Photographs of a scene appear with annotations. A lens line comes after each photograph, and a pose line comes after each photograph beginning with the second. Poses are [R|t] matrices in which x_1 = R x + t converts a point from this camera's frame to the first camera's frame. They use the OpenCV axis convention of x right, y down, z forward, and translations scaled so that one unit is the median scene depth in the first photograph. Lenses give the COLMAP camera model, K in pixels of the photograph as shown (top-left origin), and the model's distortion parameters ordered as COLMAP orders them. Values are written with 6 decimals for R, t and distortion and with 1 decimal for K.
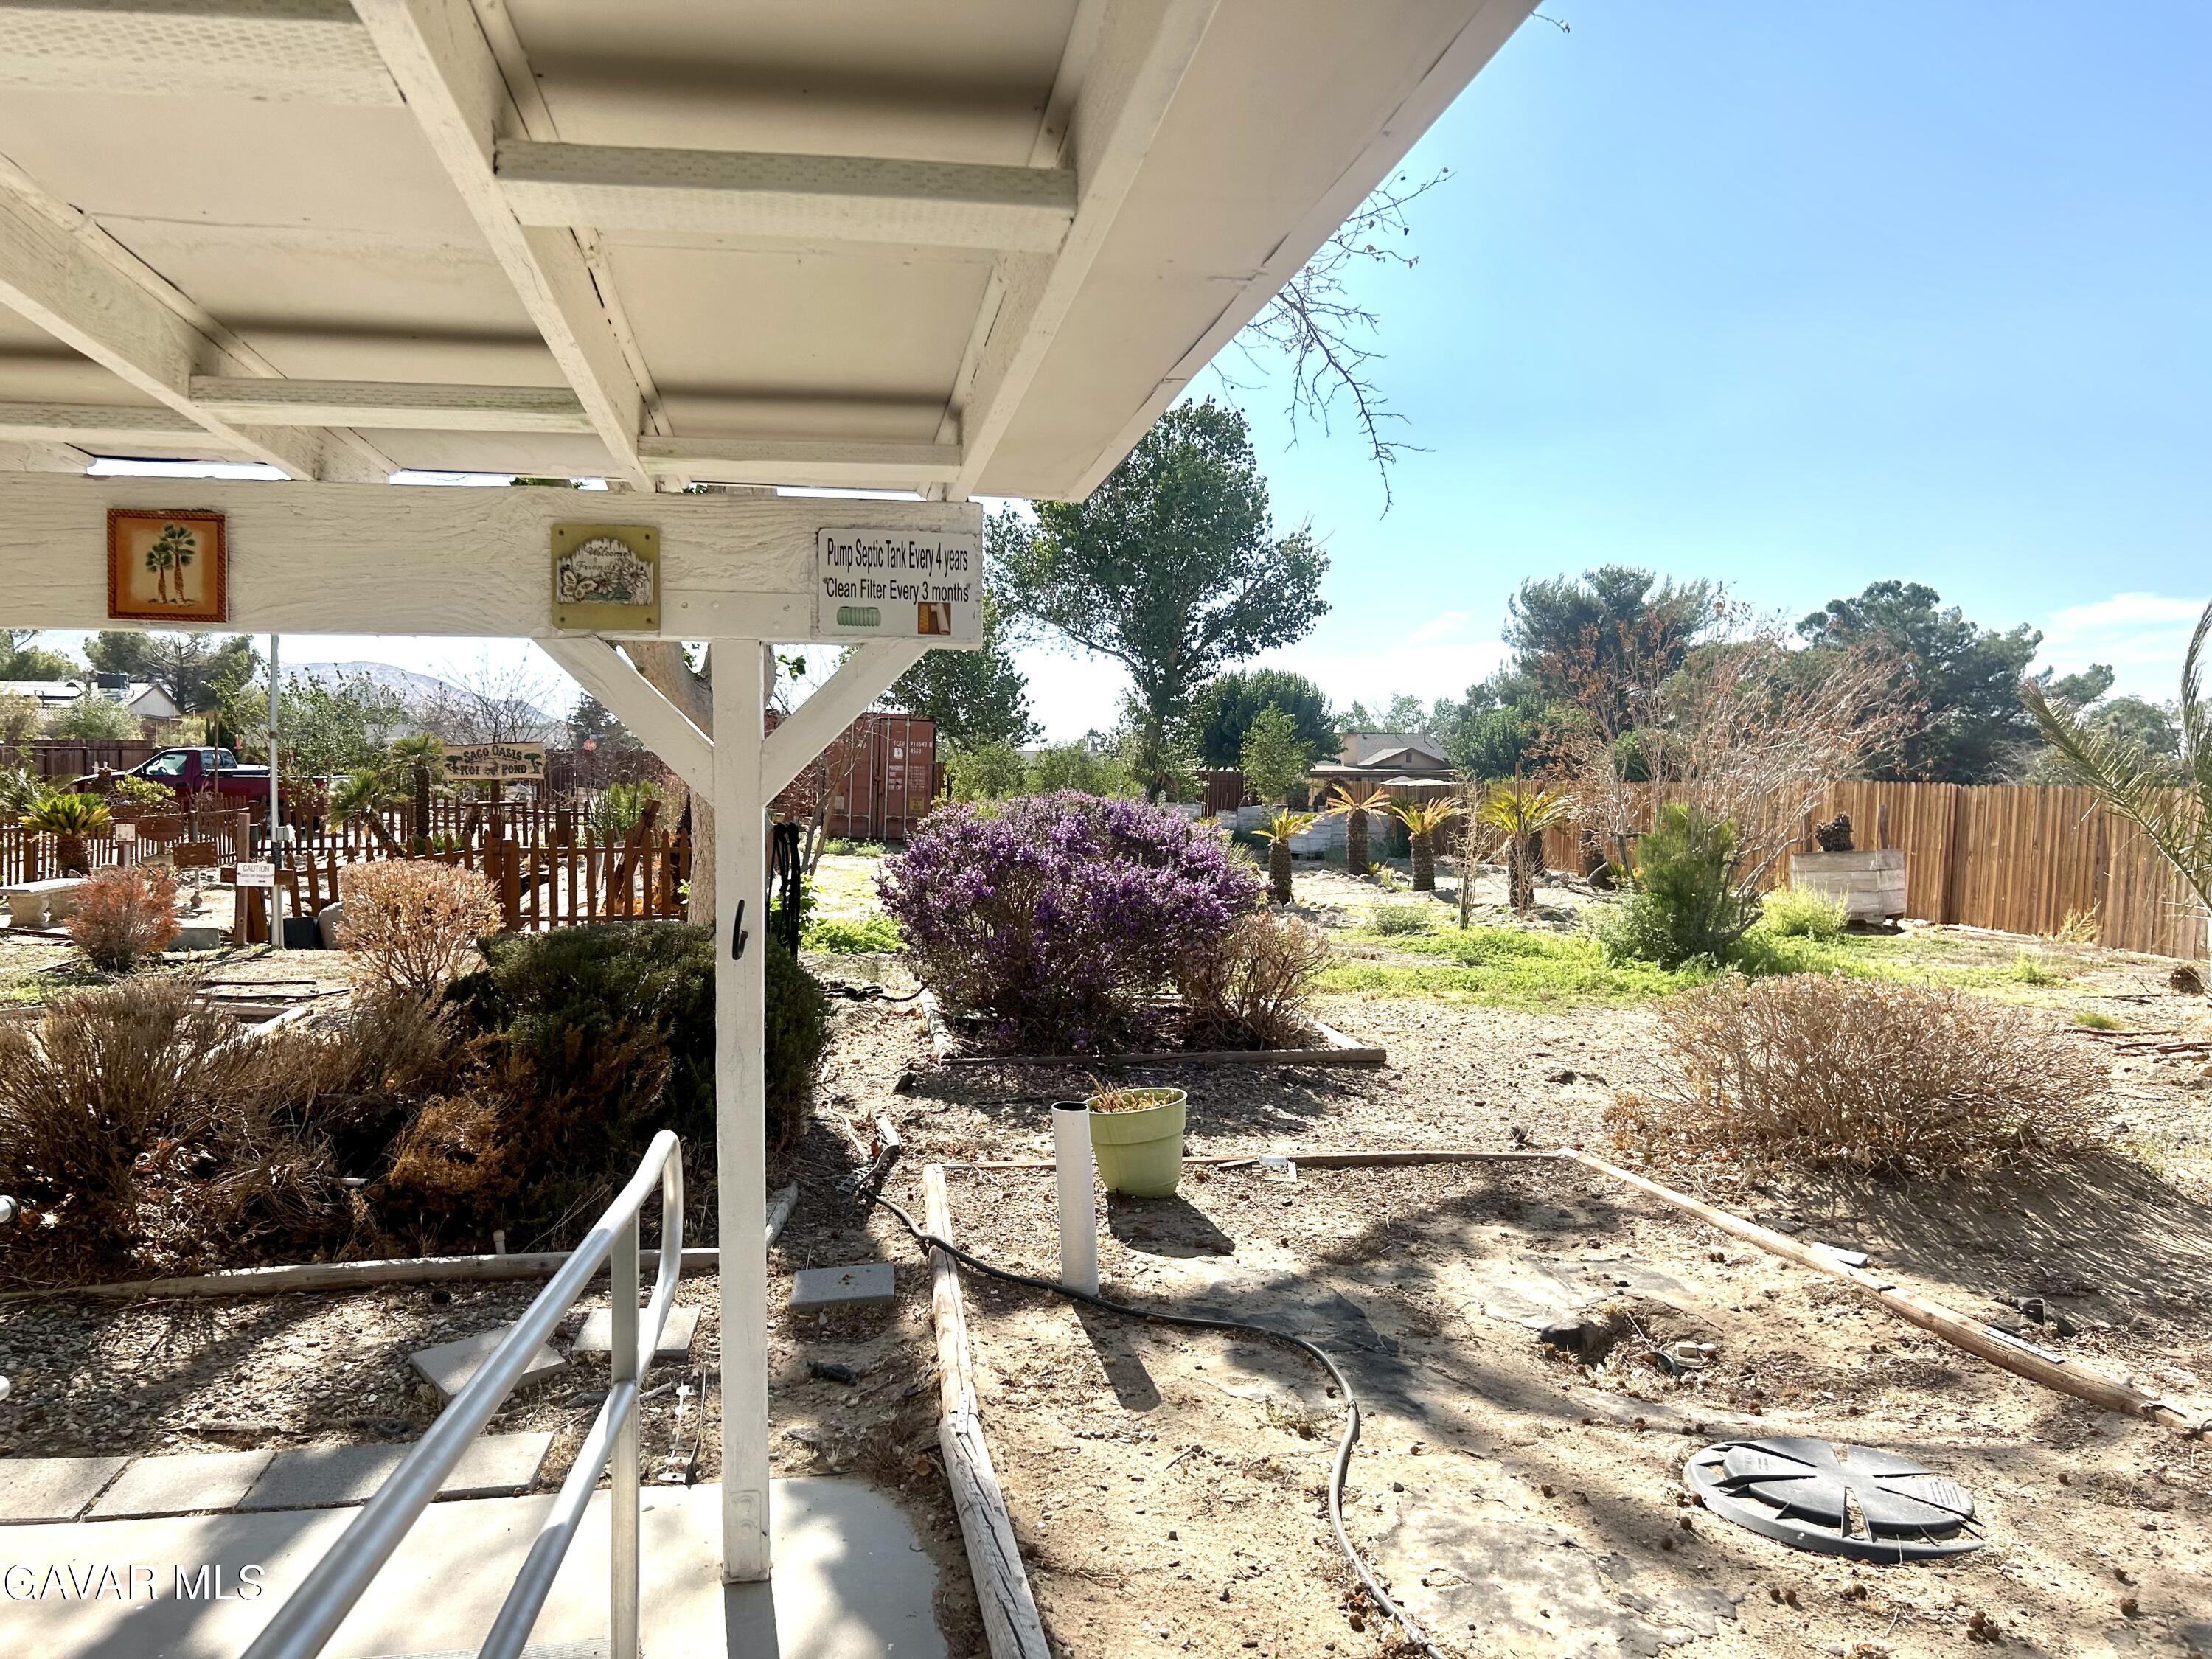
lens RADIAL K [[1664.8, 0, 1113.6], [0, 1664.8, 821.3], [0, 0, 1]] dist [0.054224, -0.061227]
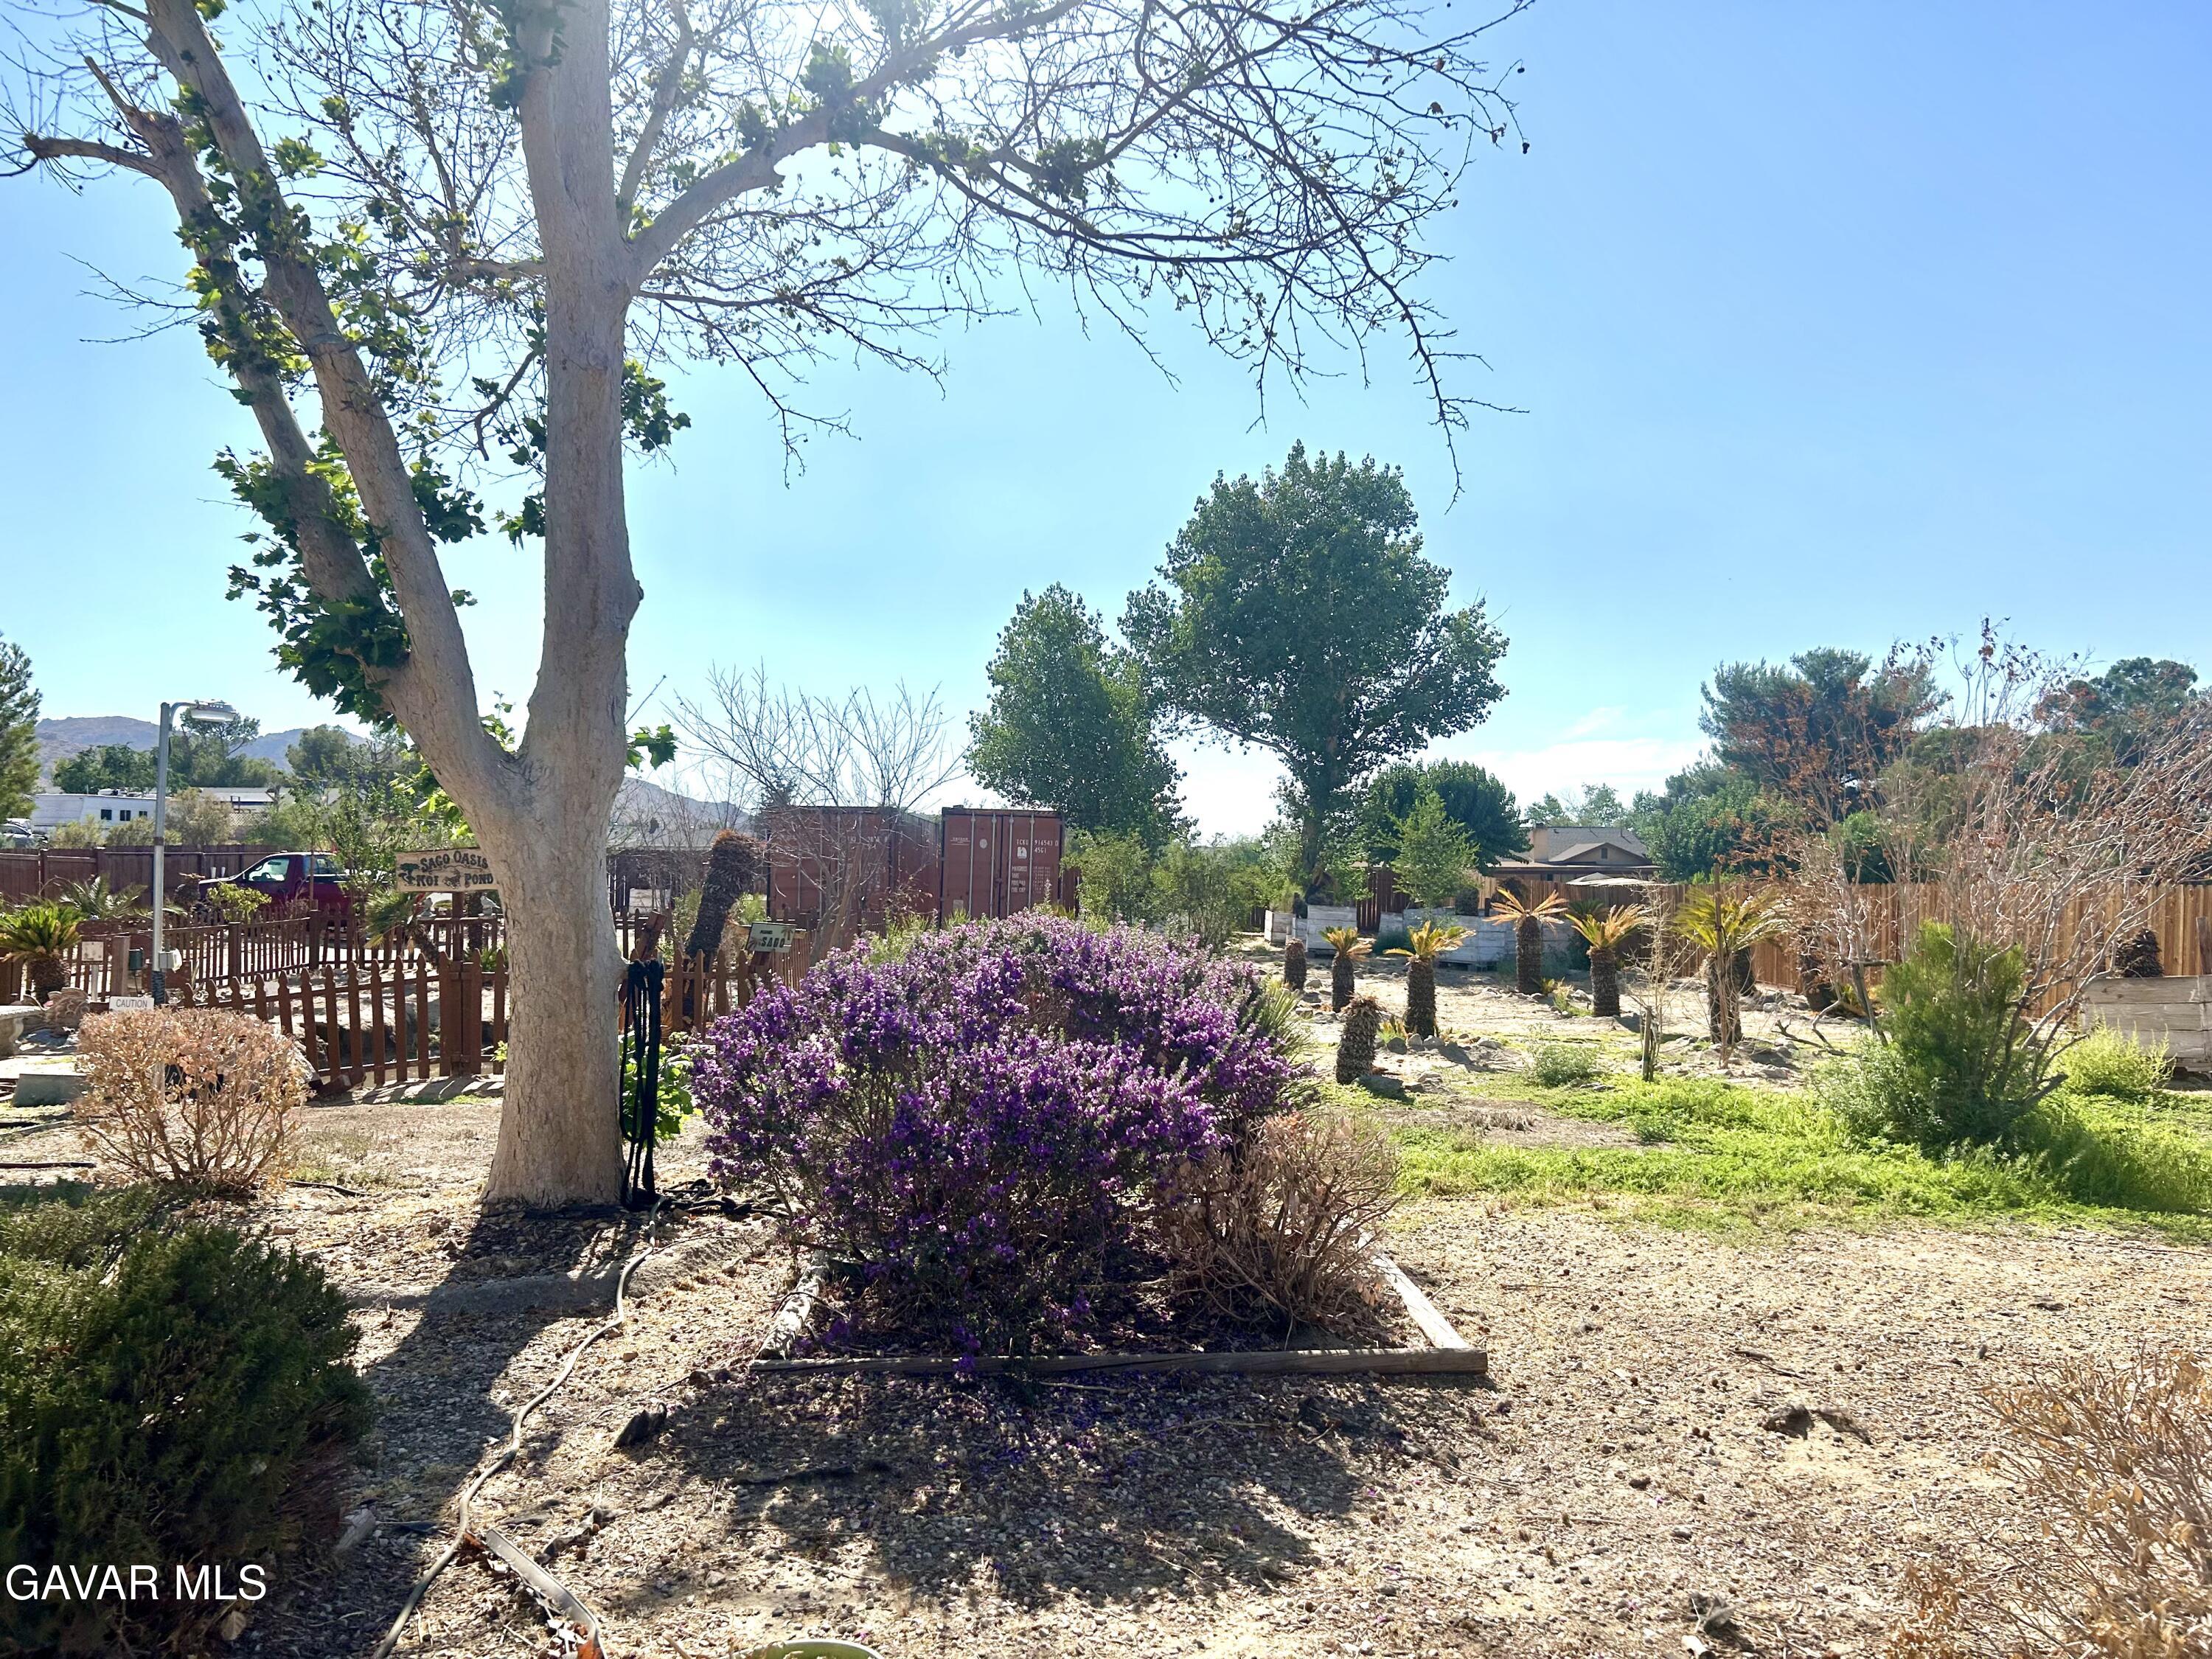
lens RADIAL K [[1664.8, 0, 1140.6], [0, 1664.8, 811.2], [0, 0, 1]] dist [0.054224, -0.061227]
pose [[0.995161, -0.007576, -0.097966, 0.032778], [0.001289, 0.997944, -0.064078, -0.006750], [0.098251, 0.063641, 0.993125, 0.122237]]
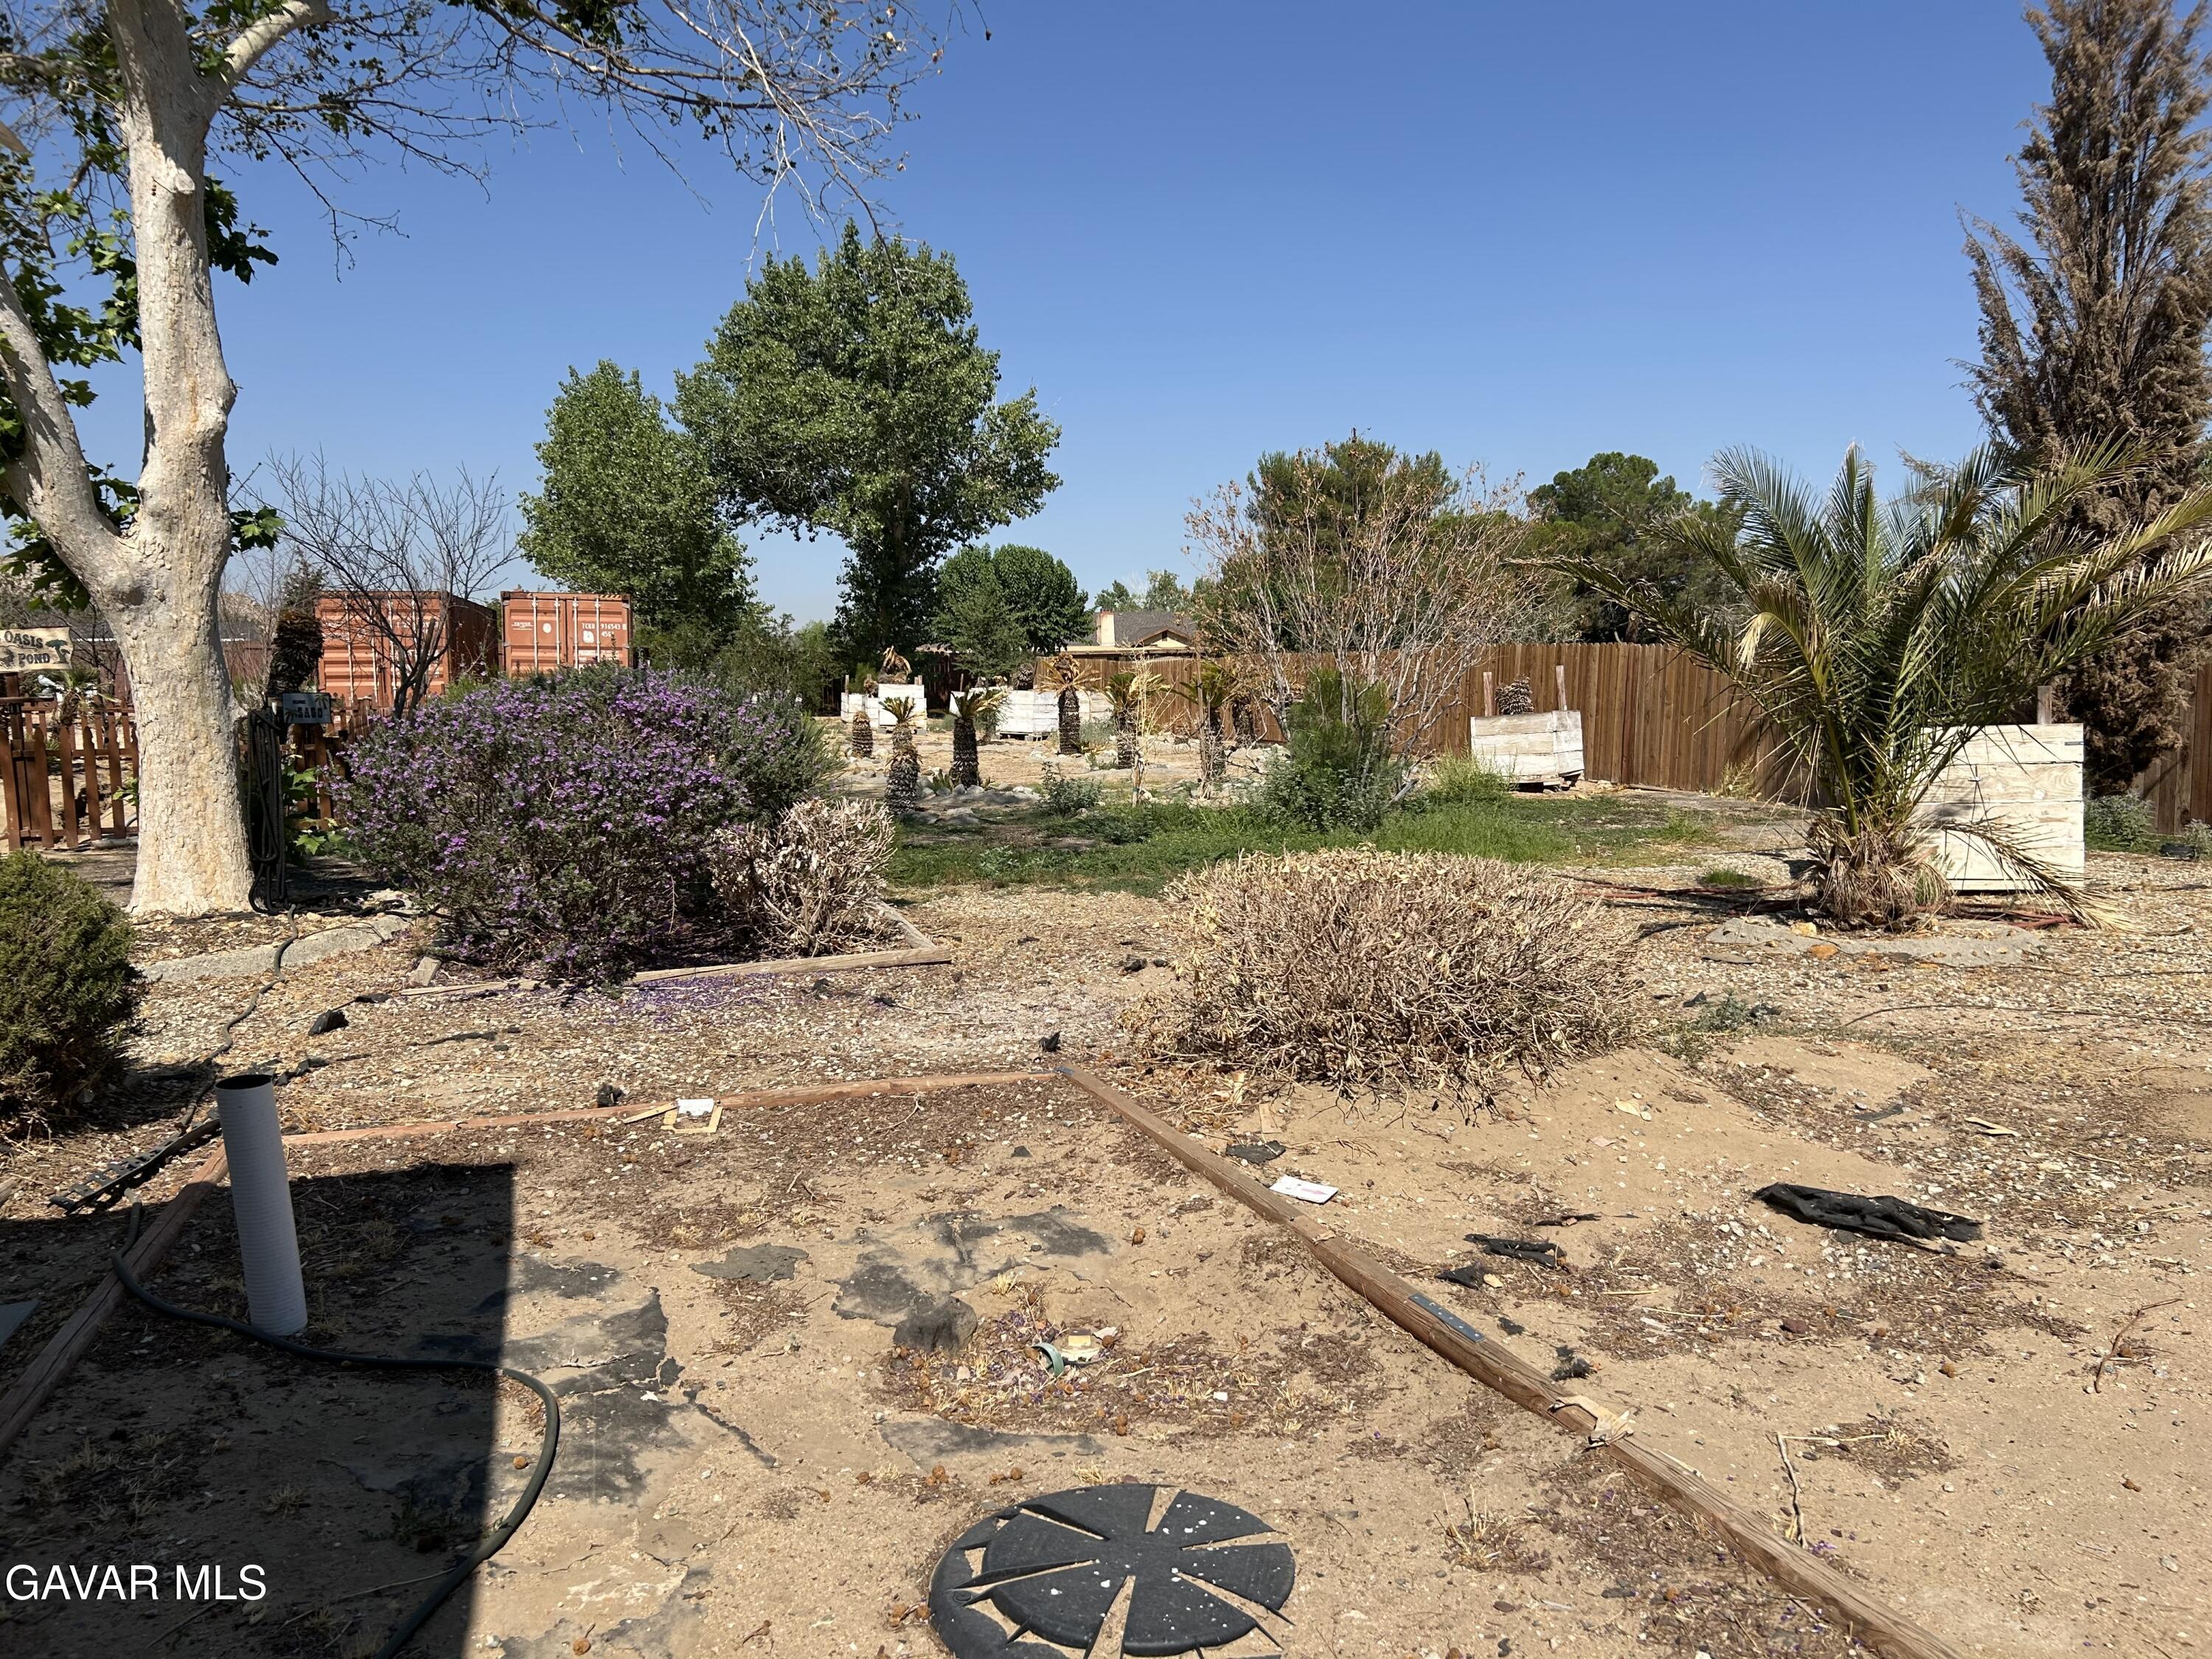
lens RADIAL K [[1664.8, 0, 1111.6], [0, 1664.8, 815.3], [0, 0, 1]] dist [0.054224, -0.061227]
pose [[0.990785, -0.033222, 0.131303, 0.045854], [0.024468, 0.997403, 0.067733, 0.002403], [-0.133212, -0.063896, 0.989026, 0.039797]]
